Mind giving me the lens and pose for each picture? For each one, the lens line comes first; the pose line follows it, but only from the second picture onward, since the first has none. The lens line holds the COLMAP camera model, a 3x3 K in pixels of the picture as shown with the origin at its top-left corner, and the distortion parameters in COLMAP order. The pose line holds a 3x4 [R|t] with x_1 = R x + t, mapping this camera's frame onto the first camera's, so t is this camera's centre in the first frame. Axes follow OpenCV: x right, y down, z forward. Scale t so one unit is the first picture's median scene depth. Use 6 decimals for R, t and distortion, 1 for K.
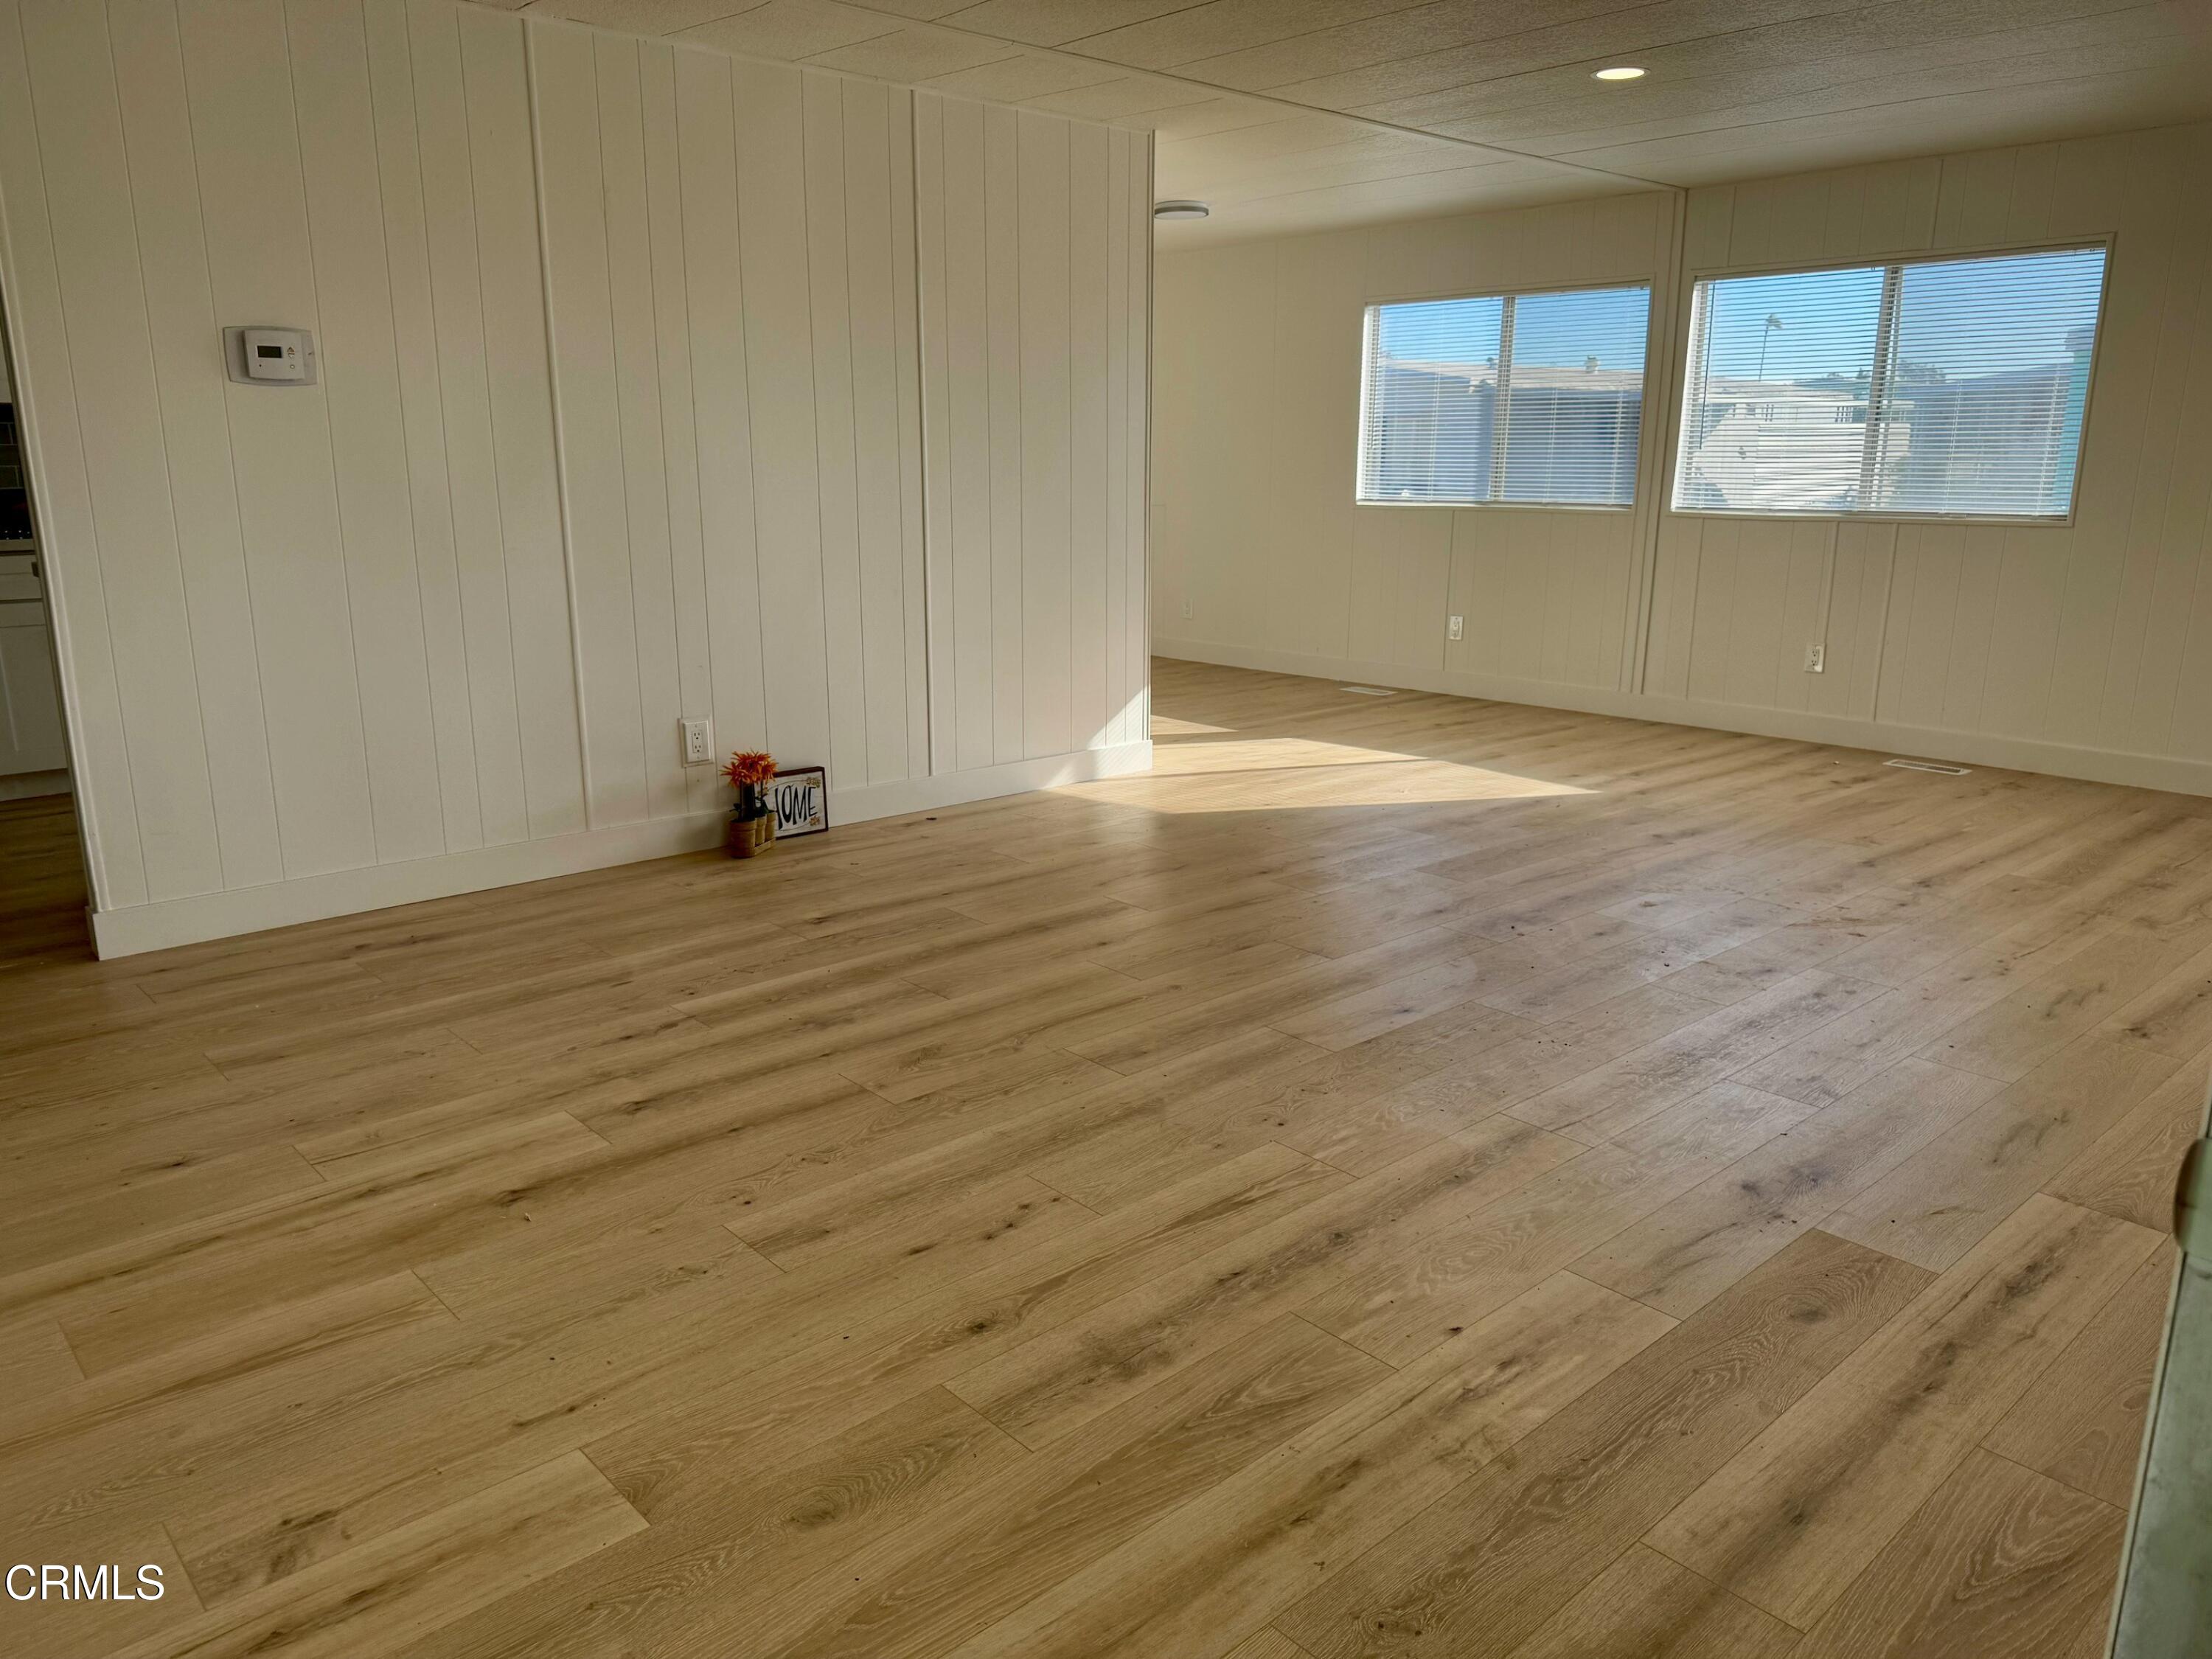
lens RADIAL K [[1554.0, 0, 1106.0], [0, 1554.0, 829.5], [0, 0, 1]] dist [0.098186, -0.135341]
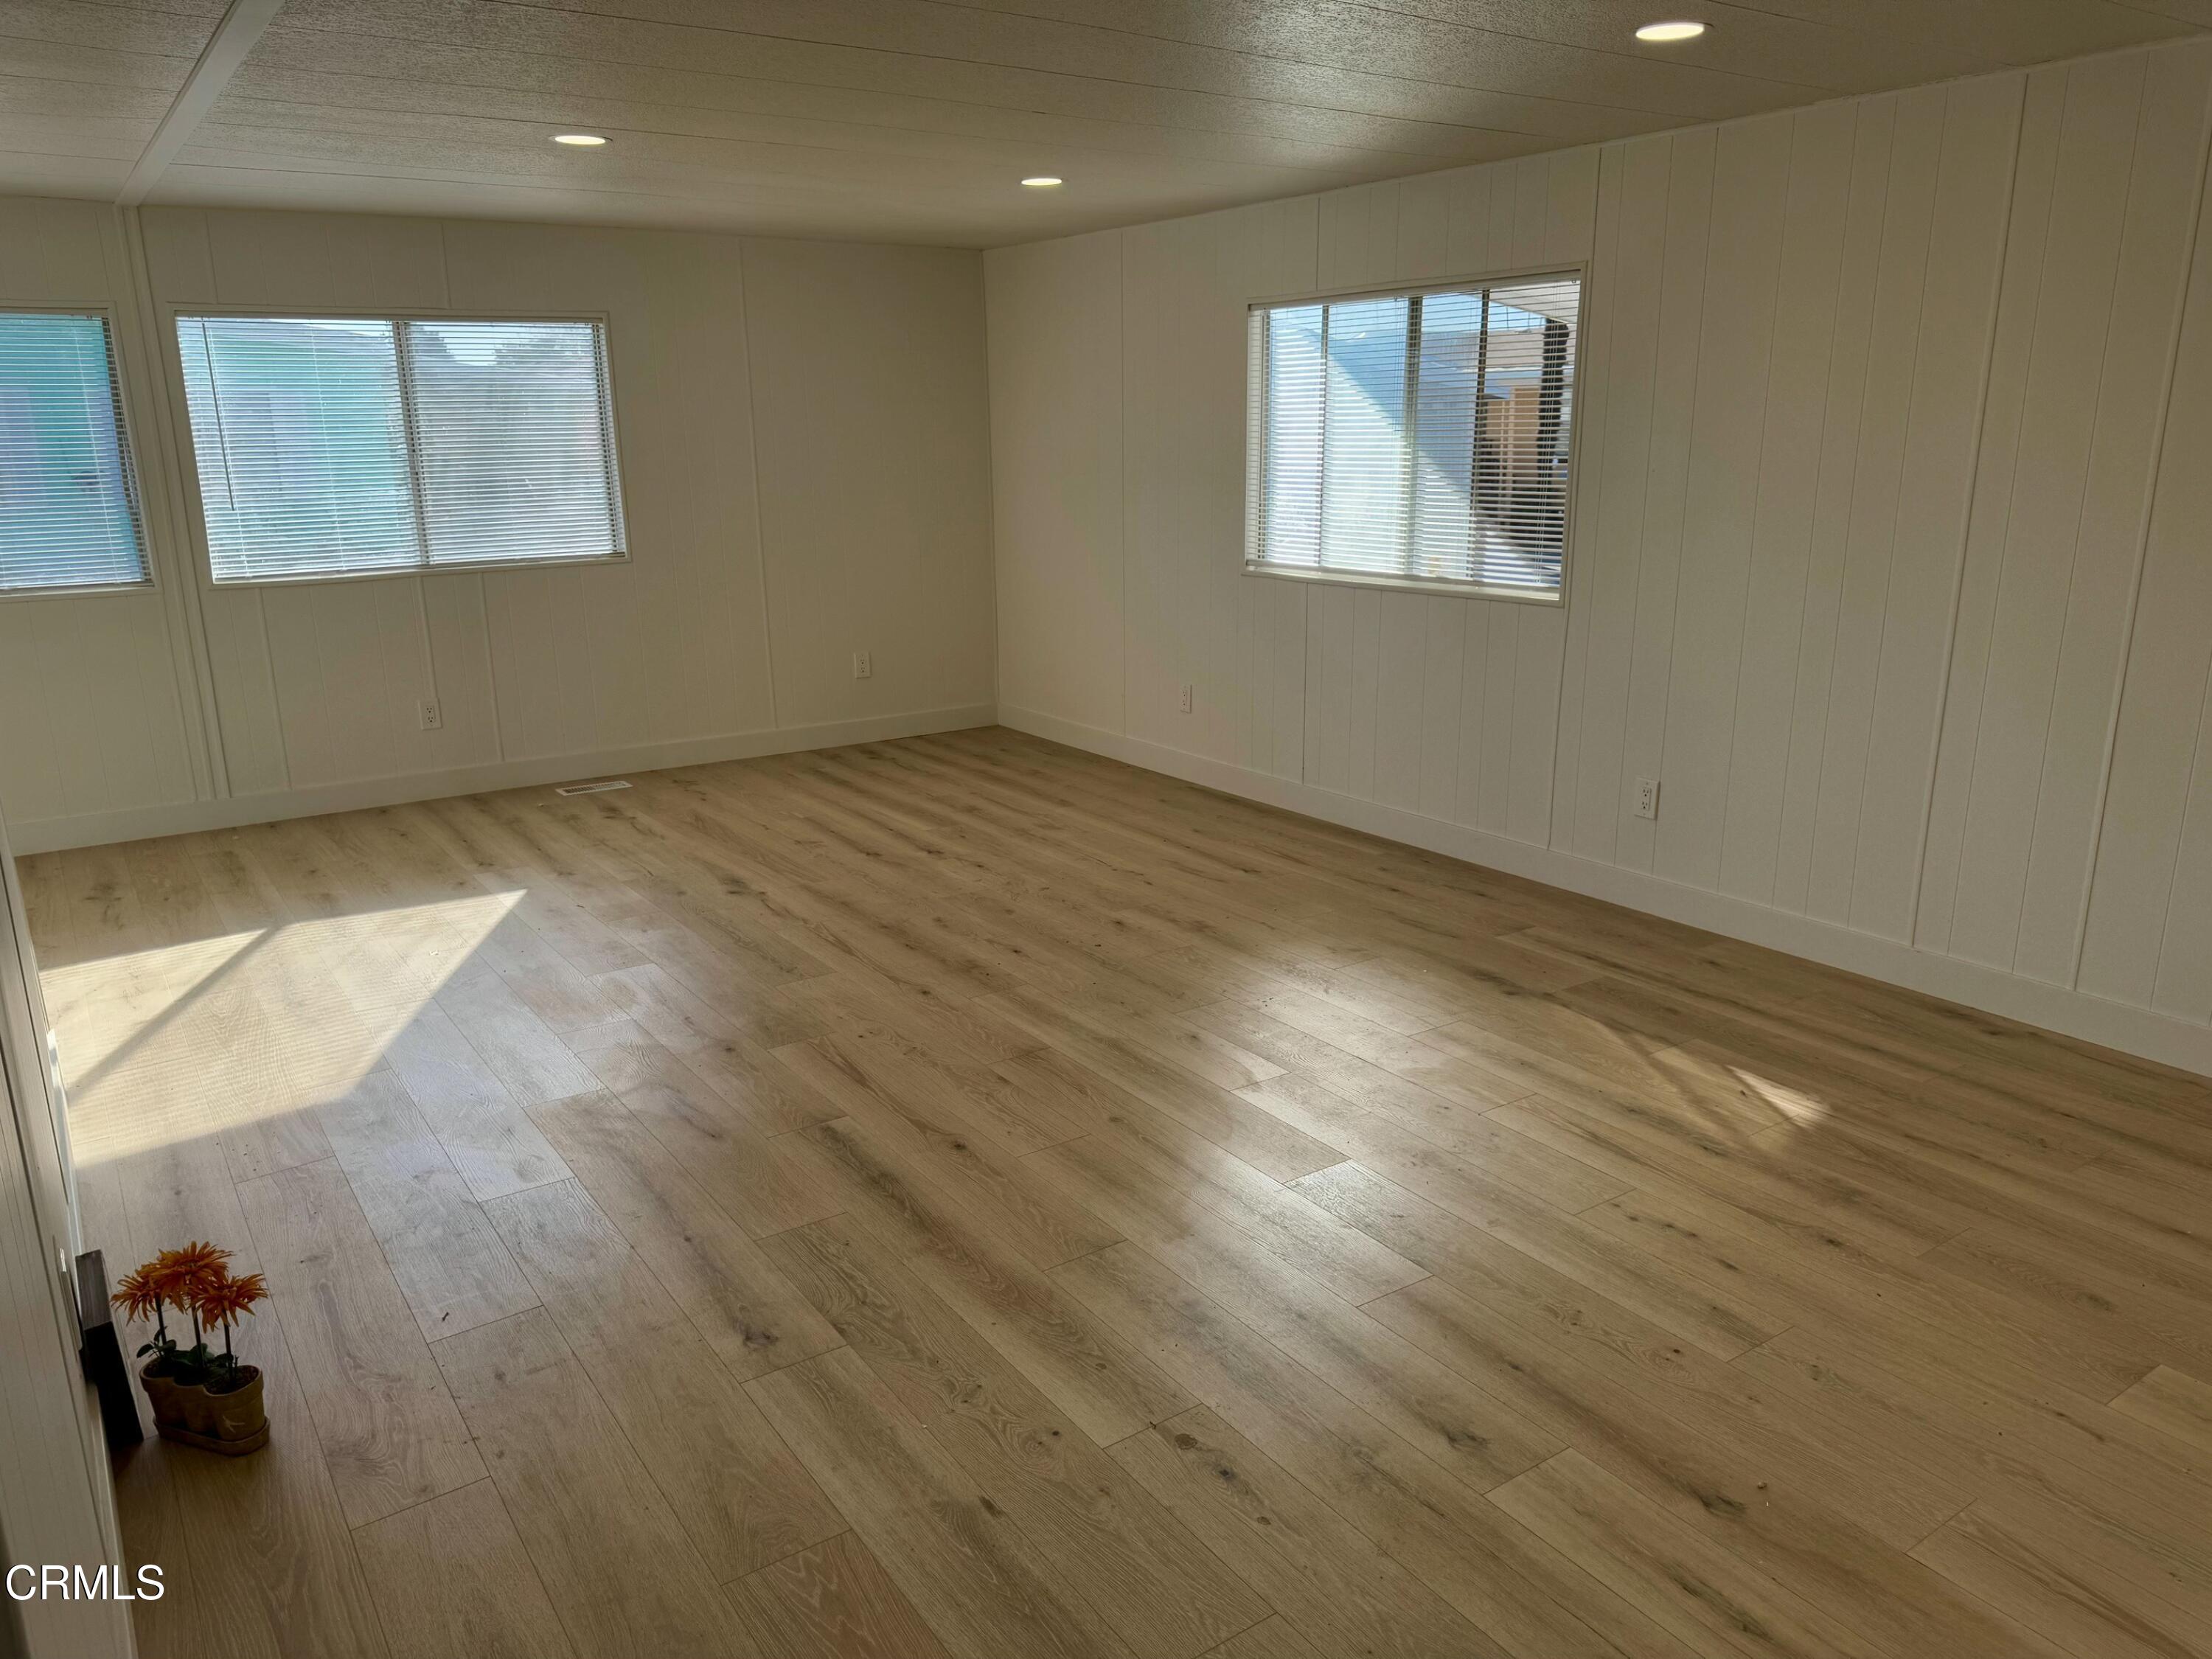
lens RADIAL K [[1554.0, 0, 1106.0], [0, 1554.0, 829.5], [0, 0, 1]] dist [0.098186, -0.135341]
pose [[0.134551, -0.260145, 0.956149, -0.846730], [0.245948, 0.943496, 0.222092, -0.290661], [-0.959899, 0.205280, 0.190931, 0.787817]]
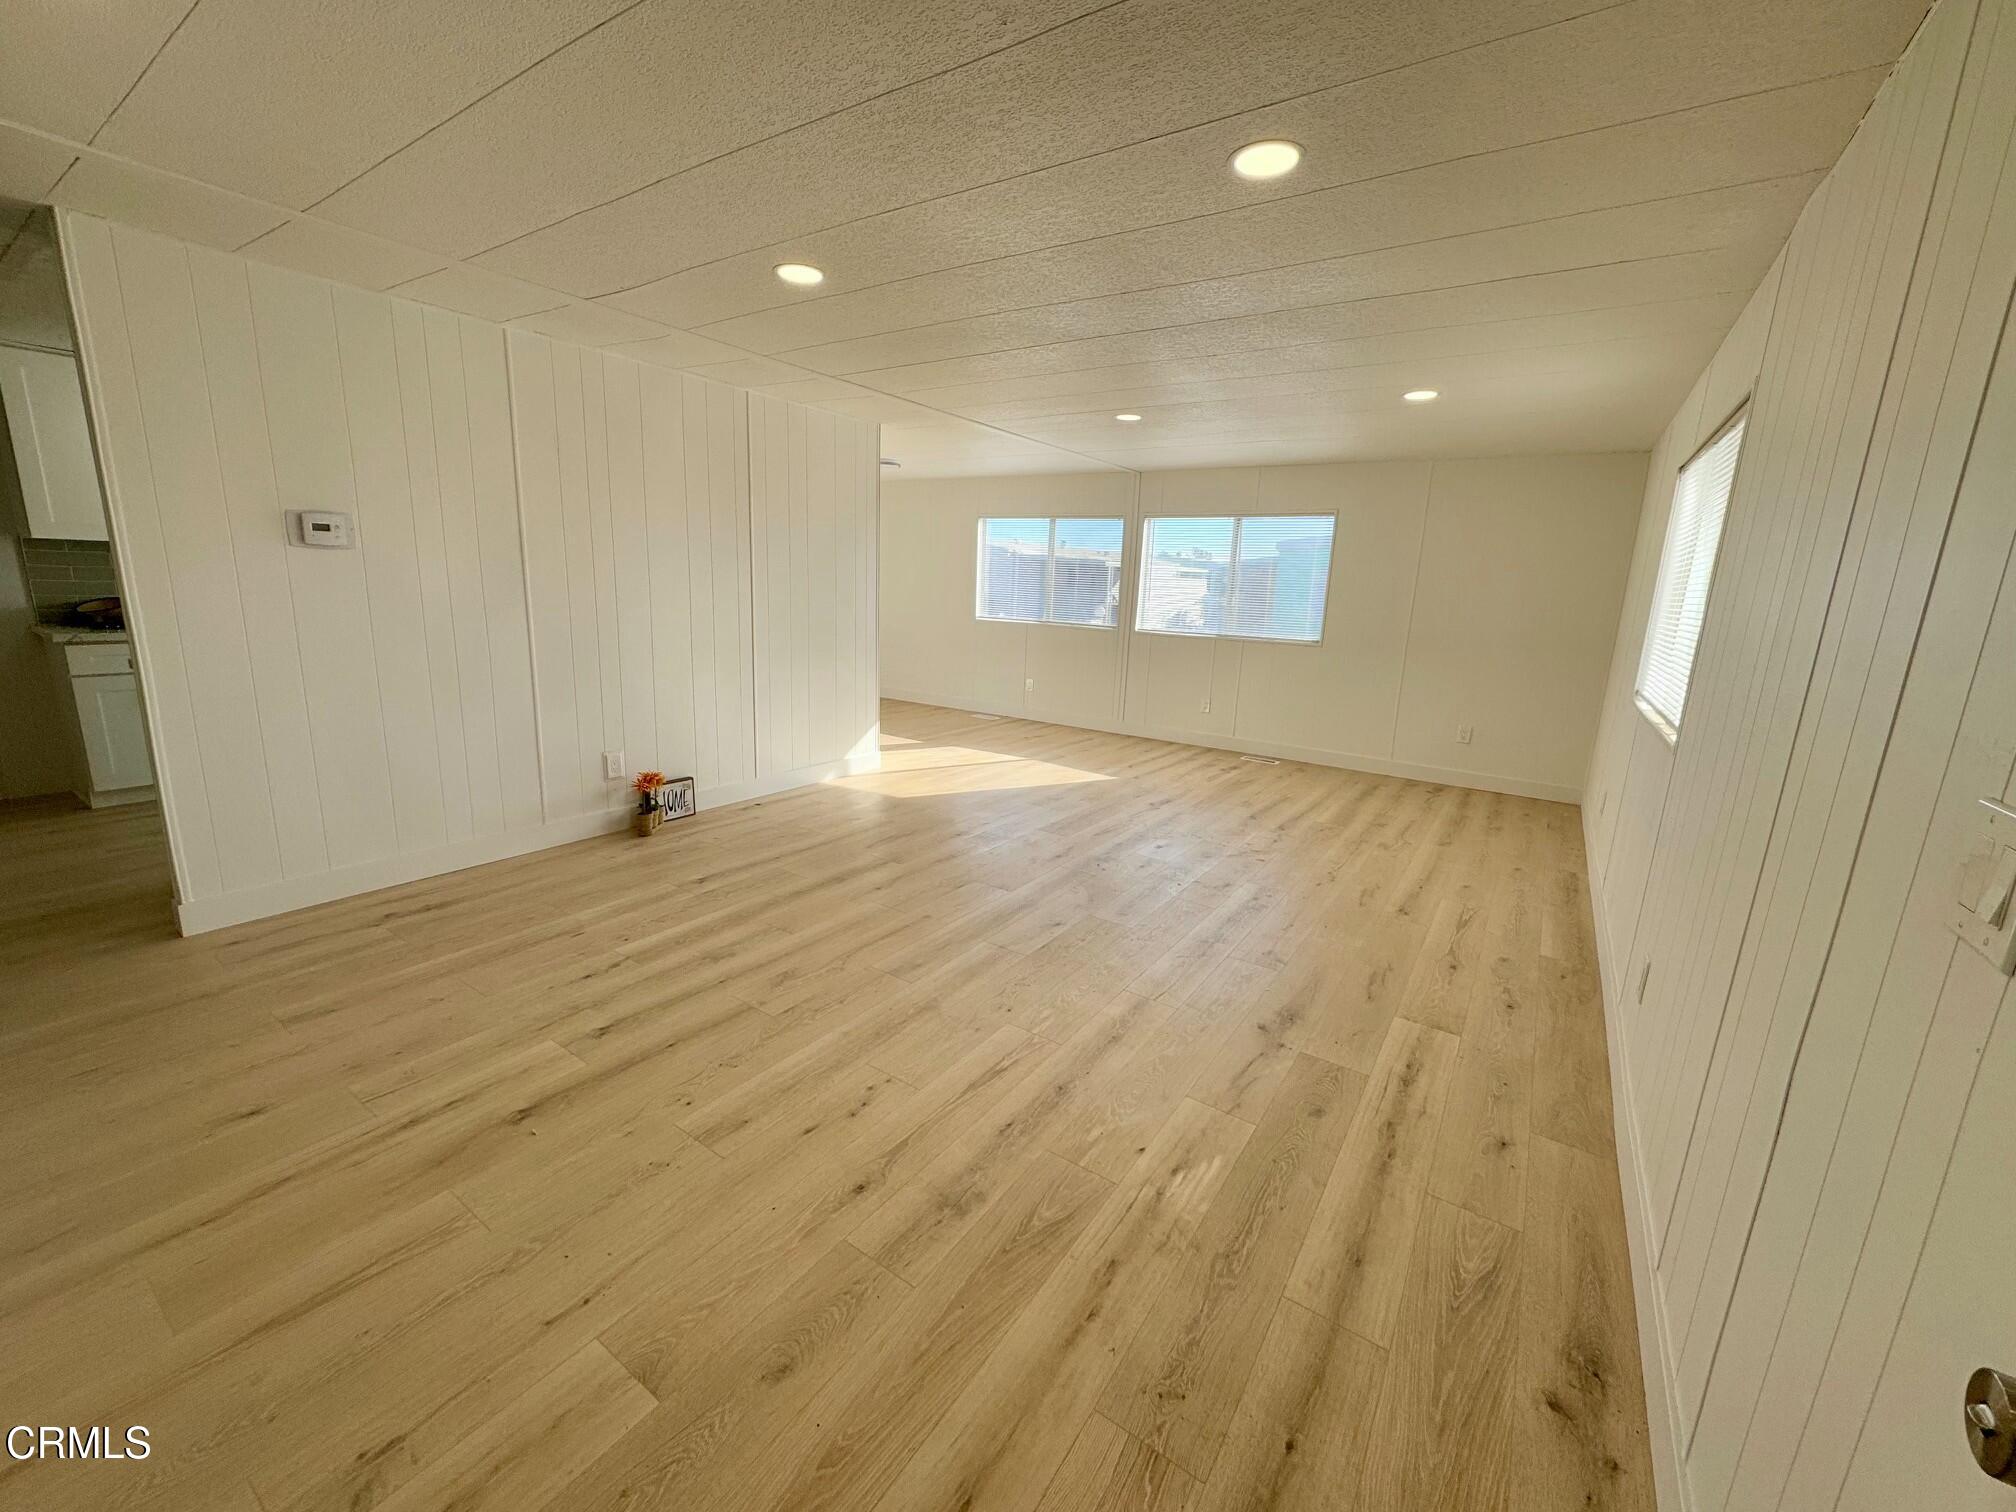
lens RADIAL K [[801.7, 0, 1007.9], [0, 801.7, 750.4], [0, 0, 1]] dist [0.000976, -0.000073]
pose [[0.972189, -0.012279, 0.233877, -0.073906], [0.017612, 0.999630, -0.020727, -0.063248], [-0.233536, 0.024270, 0.972045, 0.107986]]
